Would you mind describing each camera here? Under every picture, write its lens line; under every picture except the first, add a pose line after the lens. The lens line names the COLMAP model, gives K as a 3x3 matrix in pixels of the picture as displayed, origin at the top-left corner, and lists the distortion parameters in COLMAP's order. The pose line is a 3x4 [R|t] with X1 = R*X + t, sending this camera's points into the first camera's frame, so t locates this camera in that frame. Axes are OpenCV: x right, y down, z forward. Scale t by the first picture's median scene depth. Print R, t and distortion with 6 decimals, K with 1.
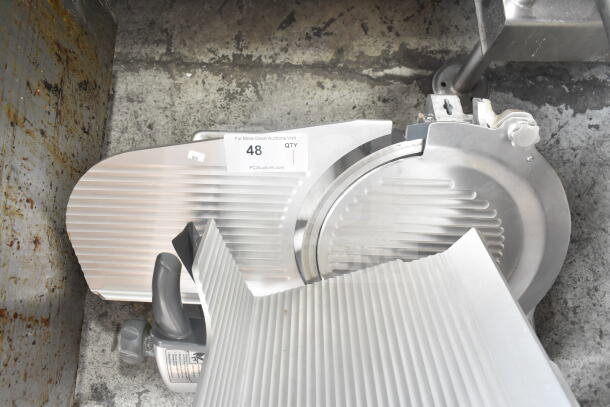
lens RADIAL K [[442.6, 0, 307.3], [0, 442.6, 227.1], [0, 0, 1]] dist [-0.007128, -0.004319]
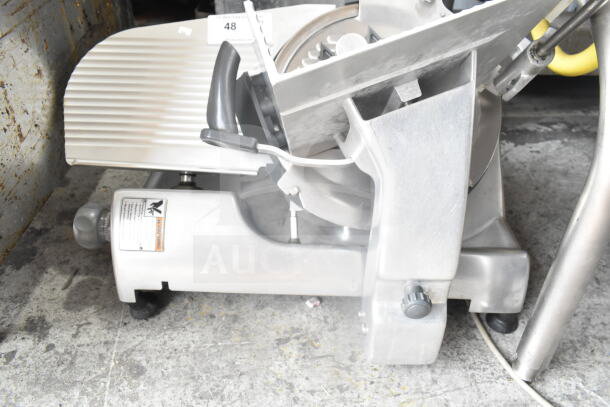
lens RADIAL K [[442.6, 0, 307.3], [0, 442.6, 227.1], [0, 0, 1]] dist [-0.007128, -0.004319]
pose [[0.999938, -0.009112, -0.006333, 0.057046], [0.003993, 0.827923, -0.560827, 0.550607], [0.010354, 0.560767, 0.827909, 0.140940]]
